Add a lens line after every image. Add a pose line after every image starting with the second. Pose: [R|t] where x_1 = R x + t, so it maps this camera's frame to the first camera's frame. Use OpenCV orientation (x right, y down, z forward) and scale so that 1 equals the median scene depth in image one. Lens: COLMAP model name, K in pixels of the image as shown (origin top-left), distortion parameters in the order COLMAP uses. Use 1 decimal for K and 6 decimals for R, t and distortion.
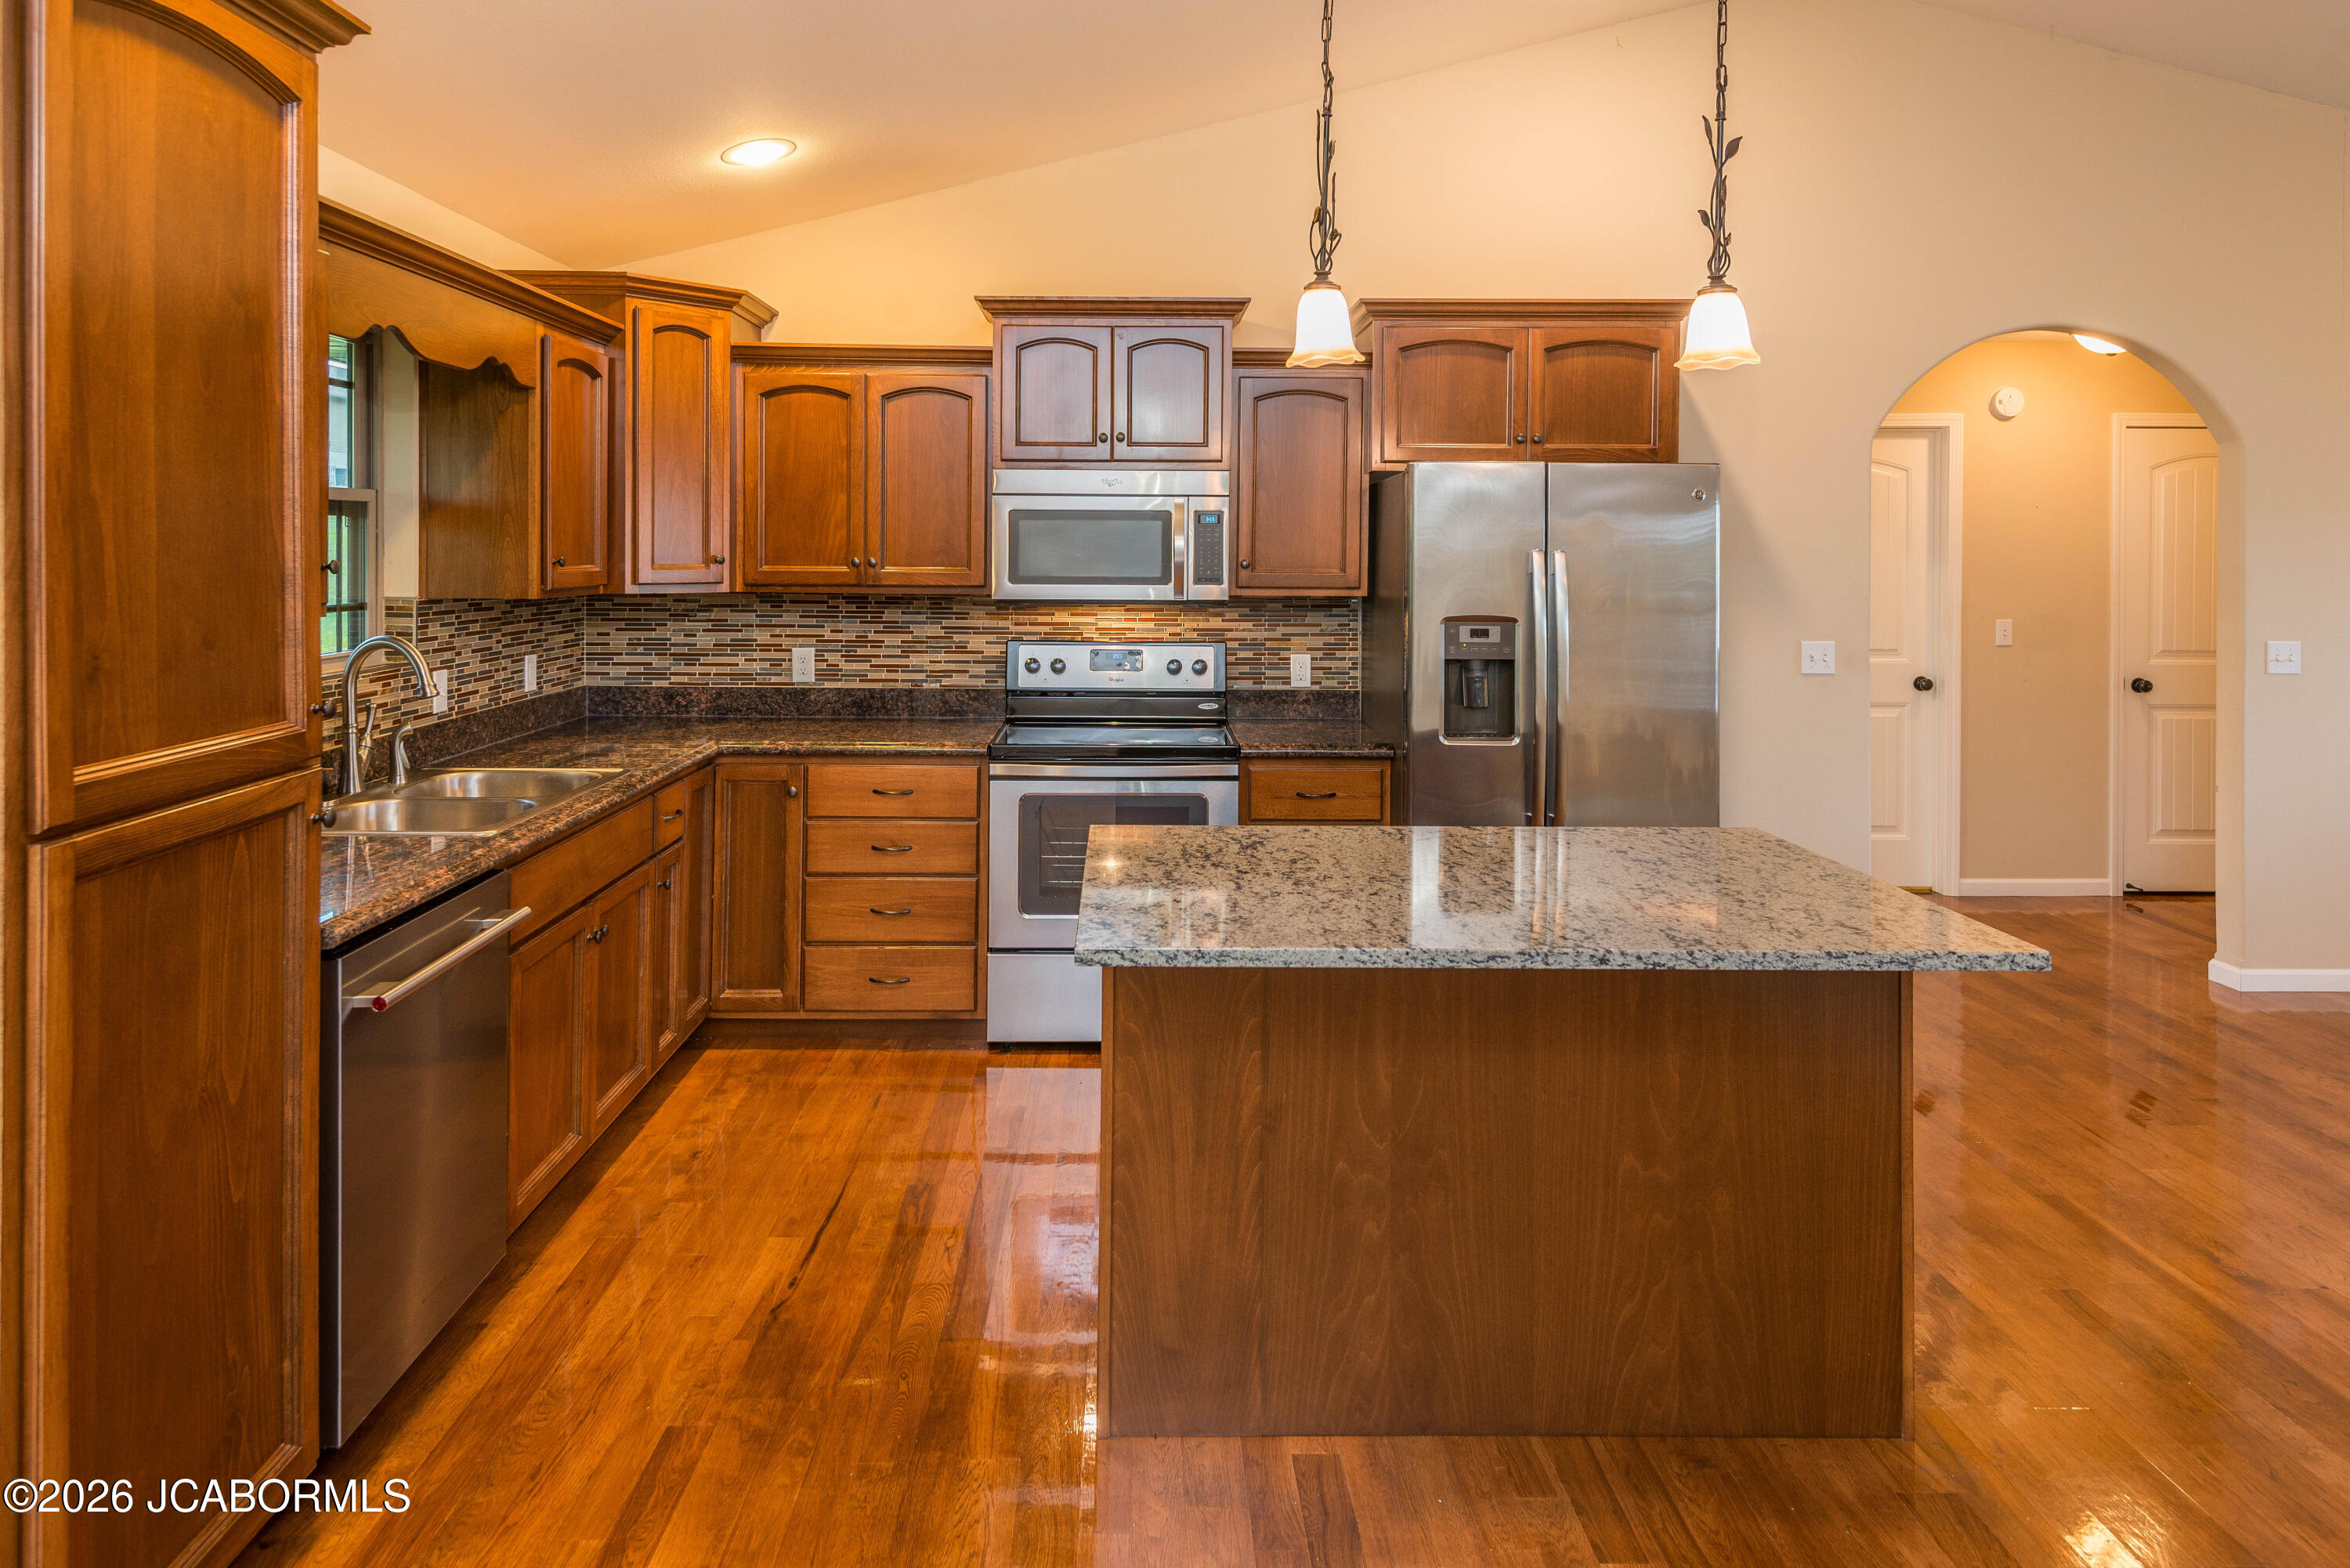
lens RADIAL K [[1395.4, 0, 1207.0], [0, 1395.4, 547.0], [0, 0, 1]] dist [0.031540, -0.005685]
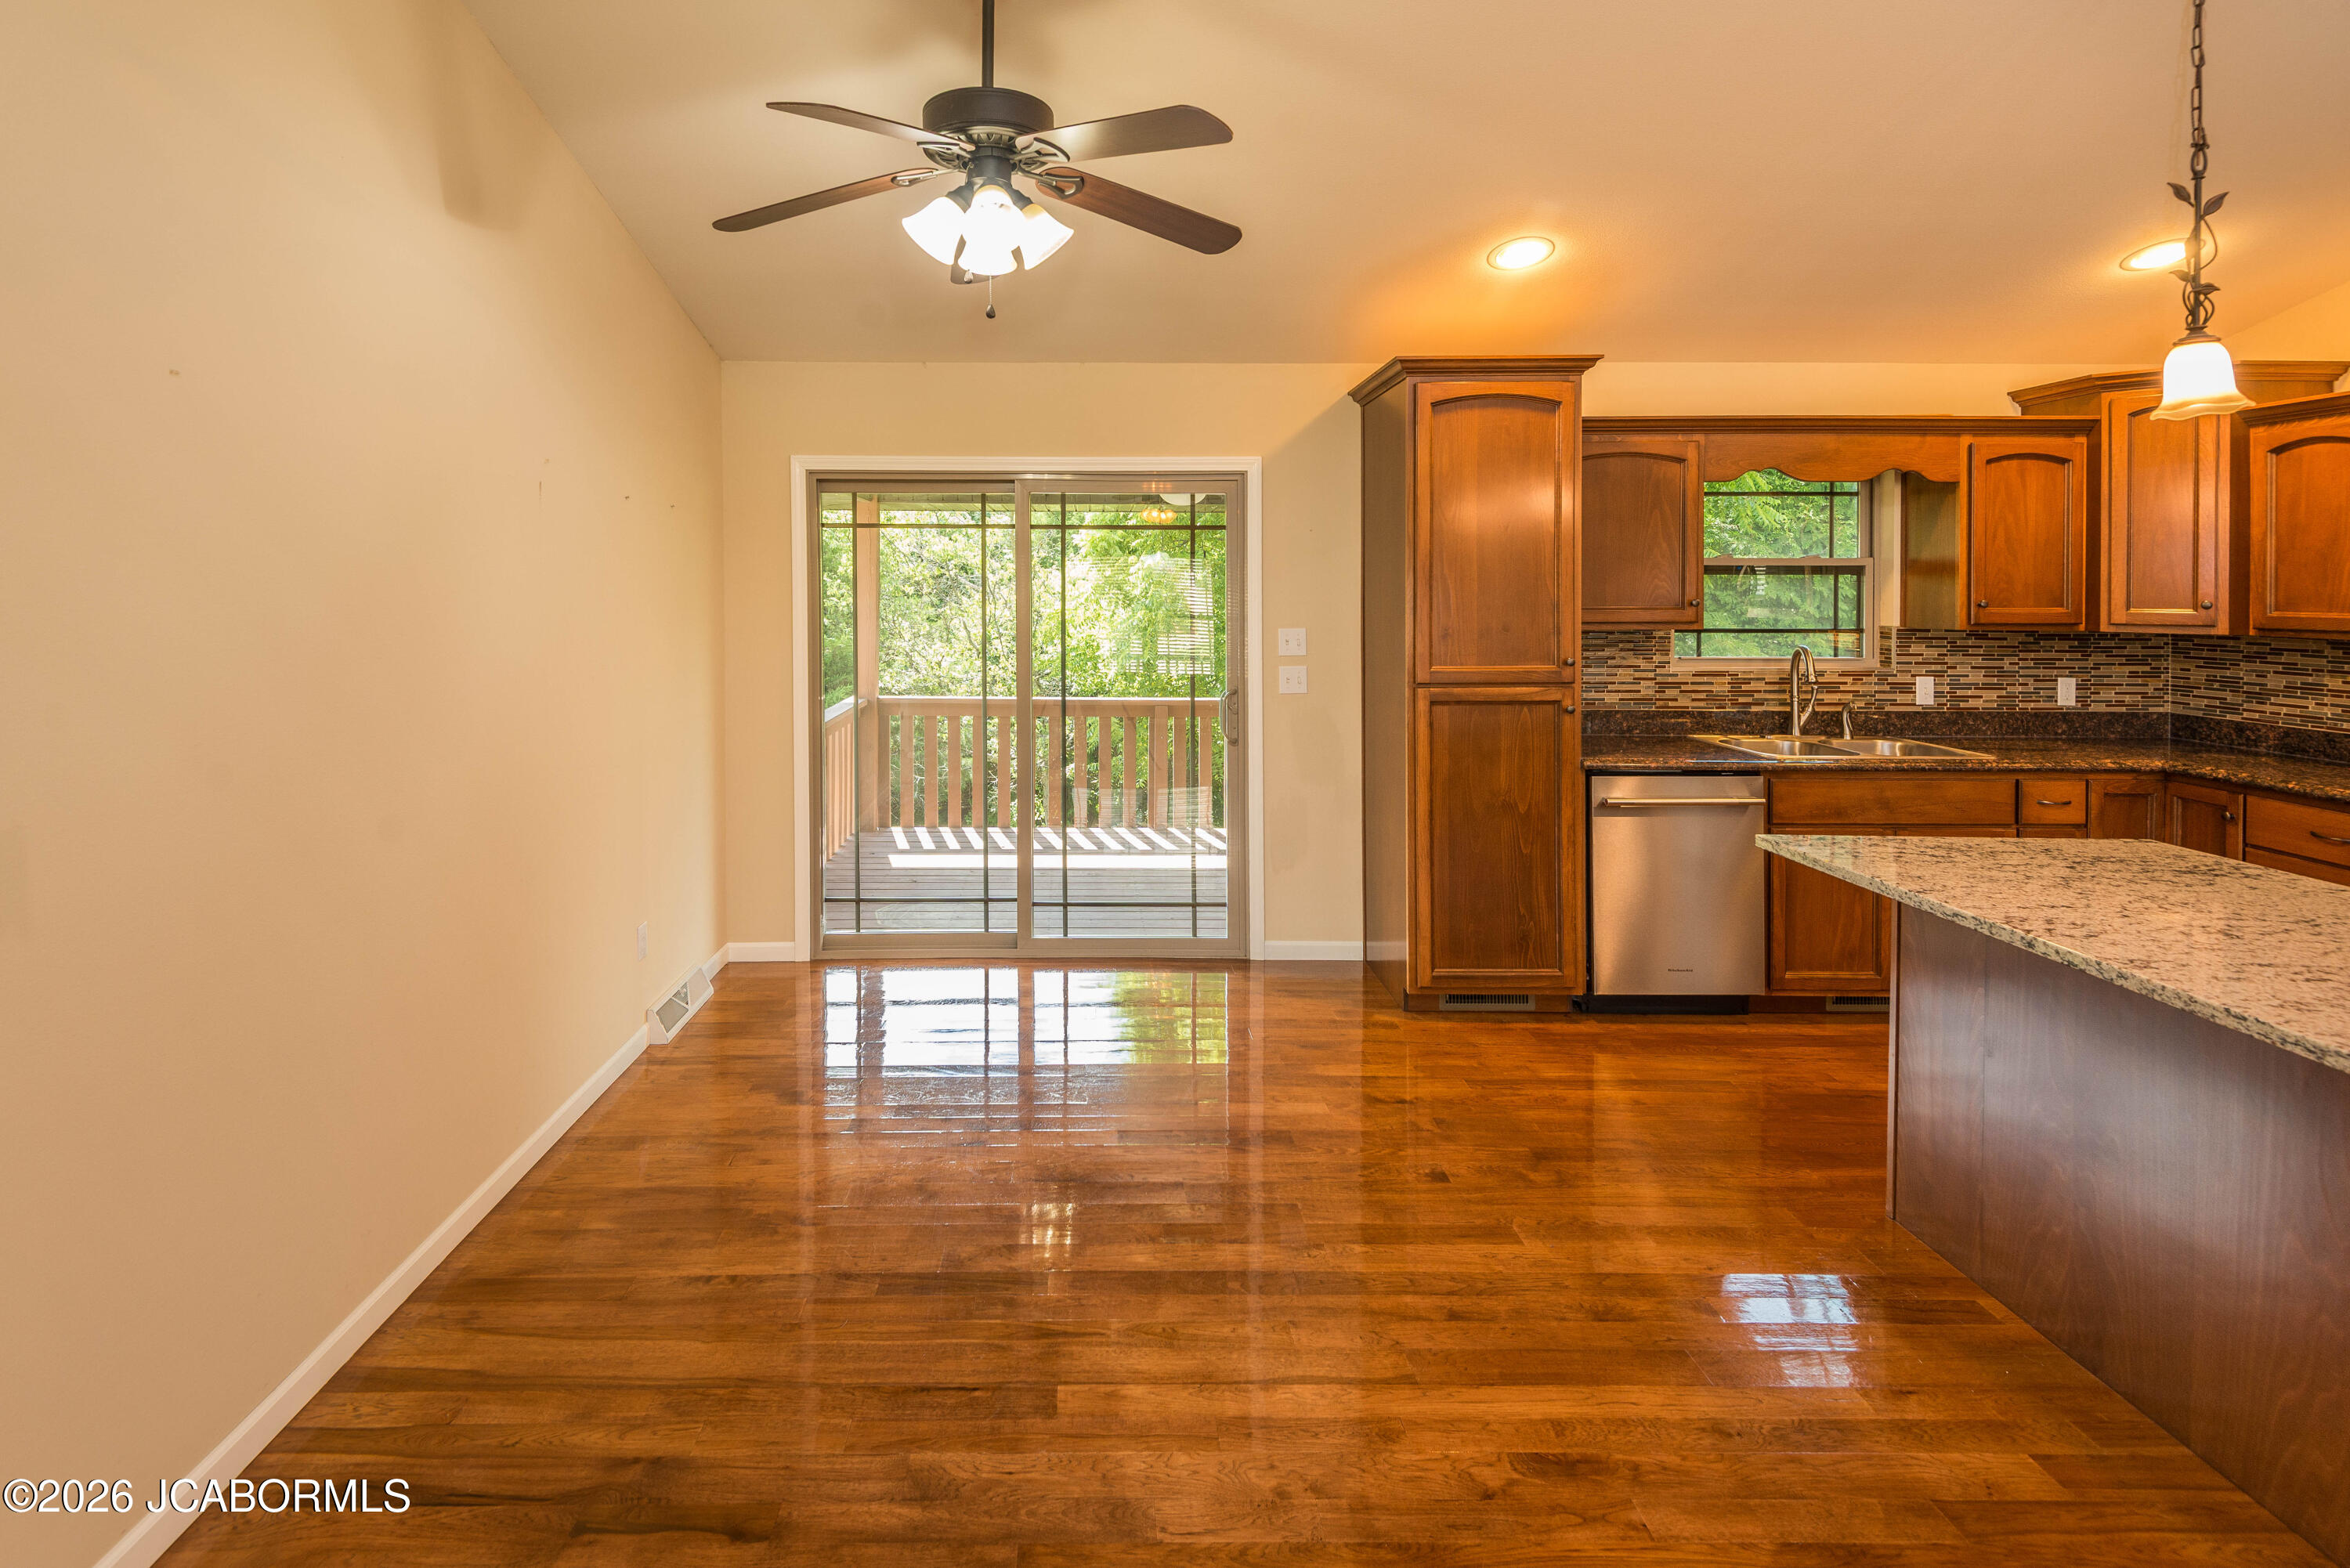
lens RADIAL K [[1114.7, 0, 1105.1], [0, 1114.7, 602.3], [0, 0, 1]] dist [0.024335, -0.007605]
pose [[0.003732, 0.004162, -0.999984, 0.551059], [-0.003004, 0.999987, 0.004151, 0.005213], [0.999989, 0.002988, 0.003745, 0.106827]]
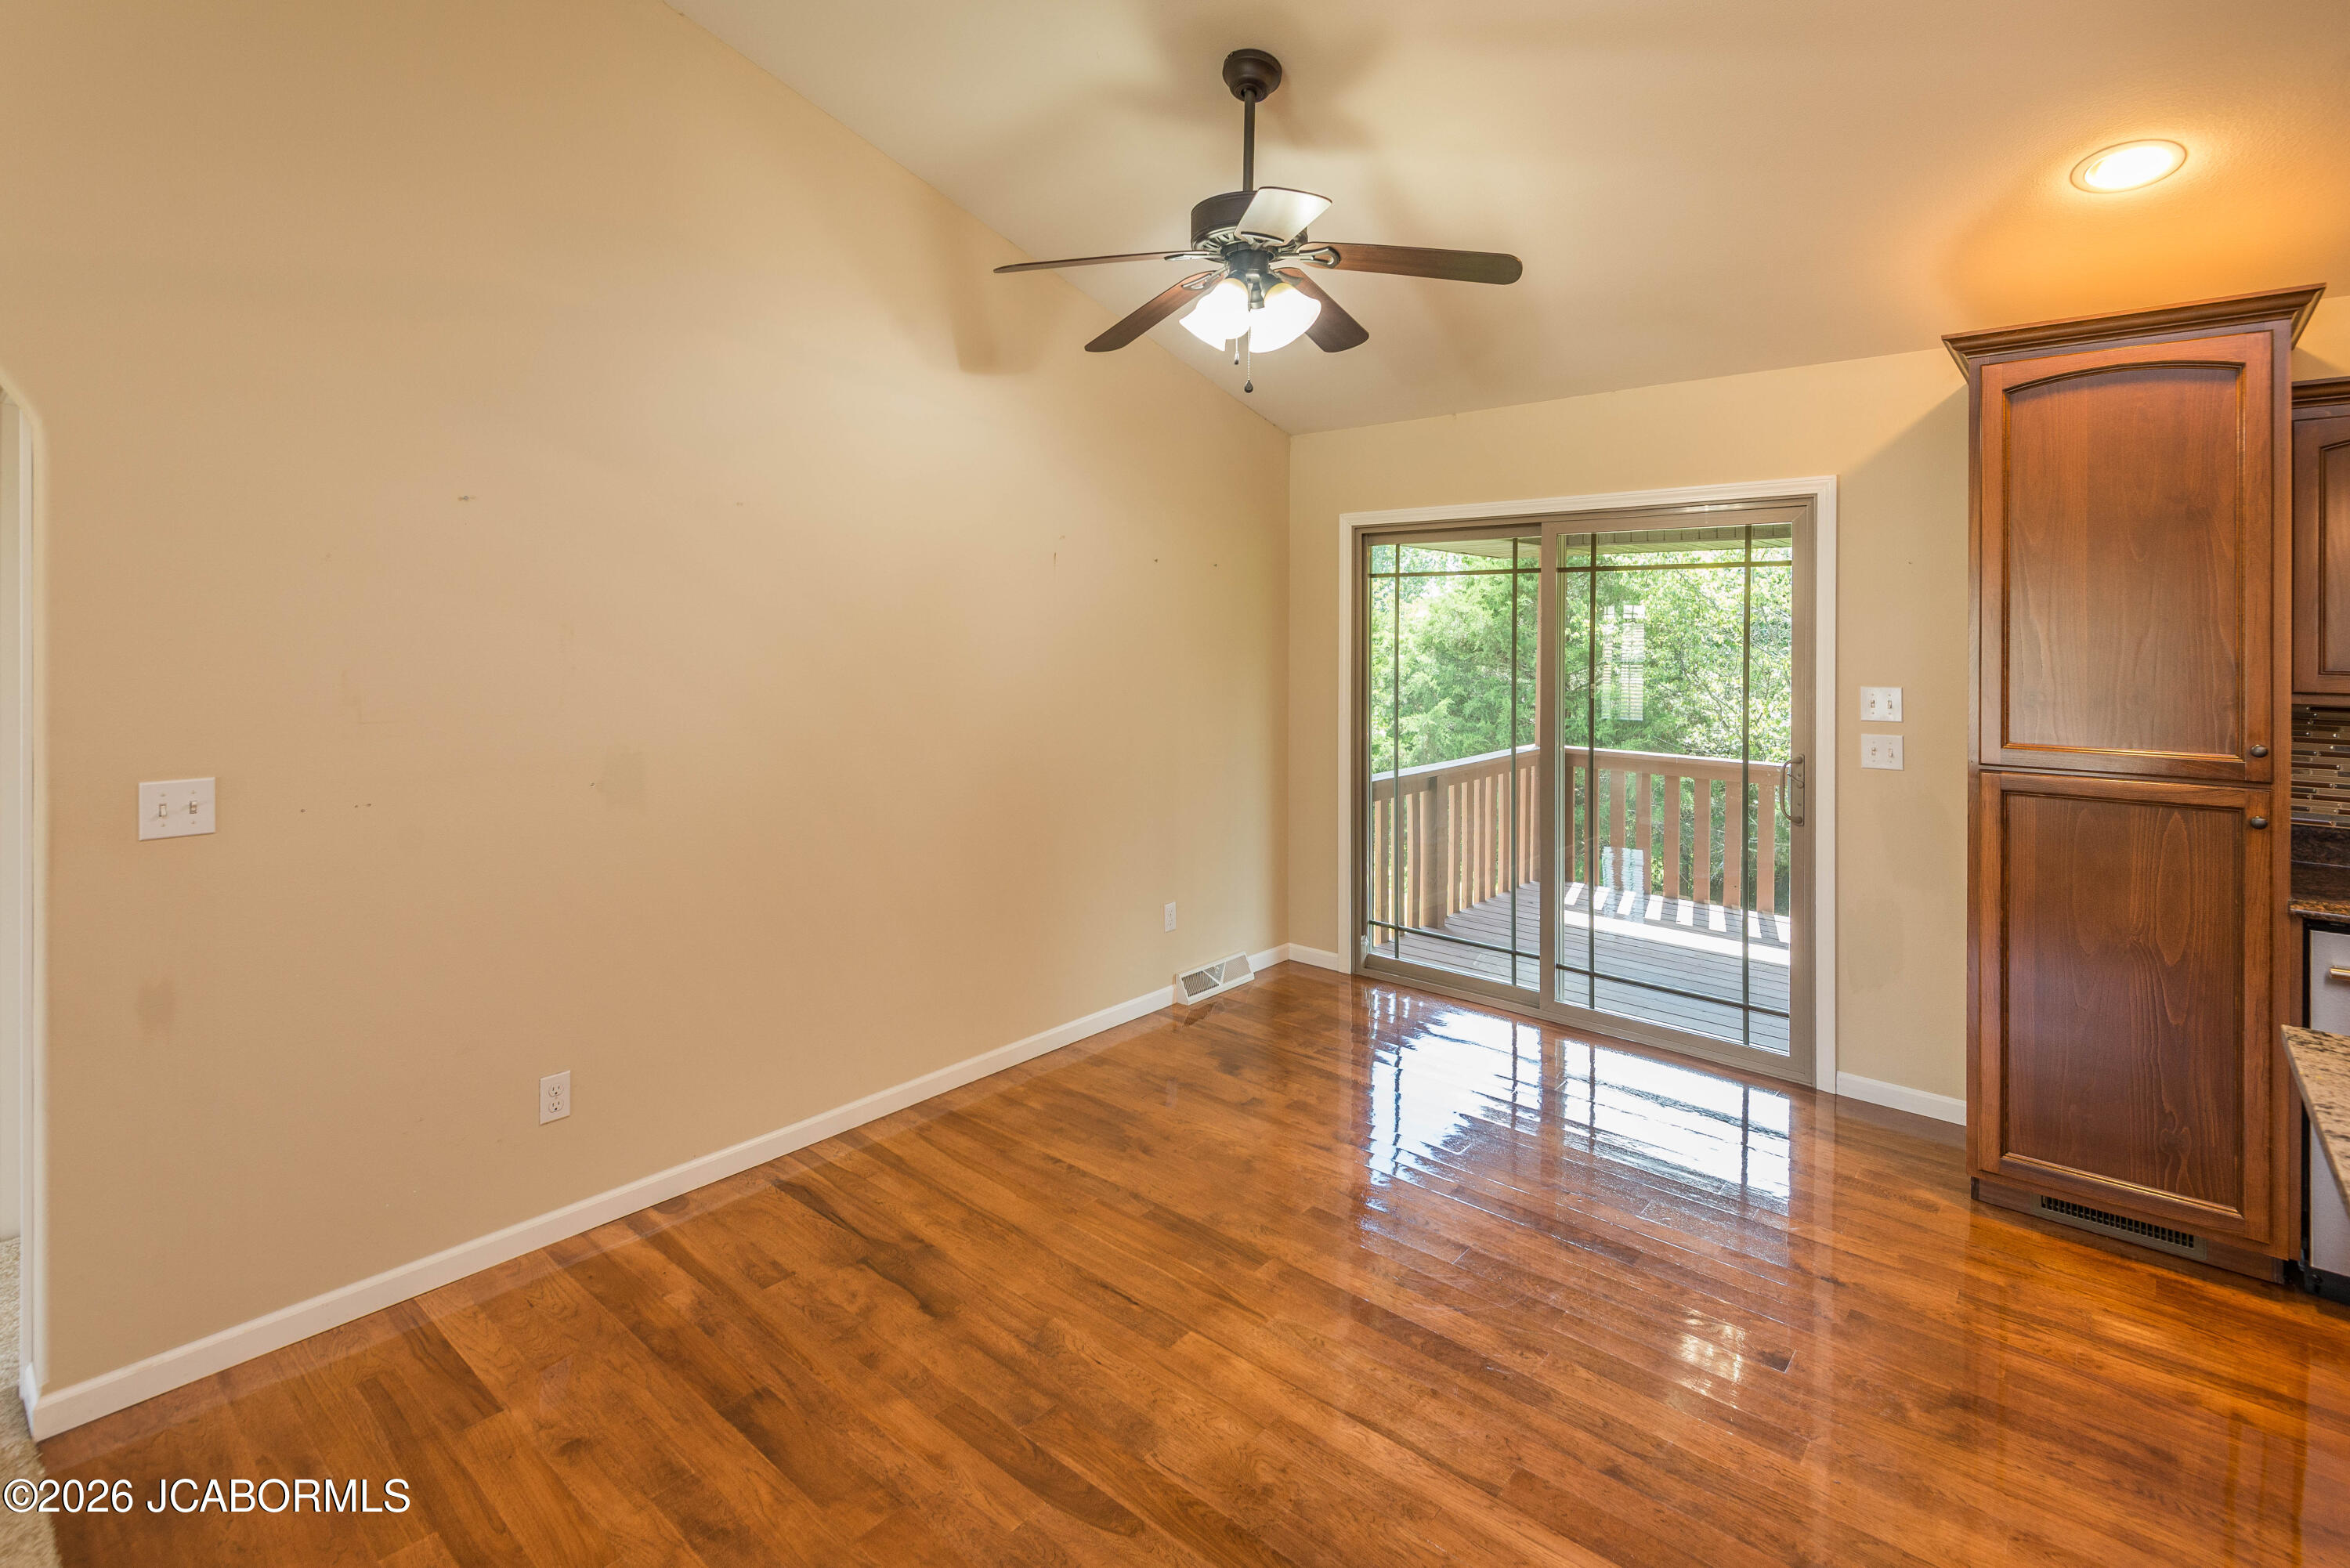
lens RADIAL K [[1114.7, 0, 1170.2], [0, 1114.7, 640.1], [0, 0, 1]] dist [0.024335, -0.007605]
pose [[-0.657740, -0.010834, -0.753167, 0.495925], [-0.017202, 0.999852, 0.000640, 0.006077], [0.753048, 0.013376, -0.657829, 0.418947]]
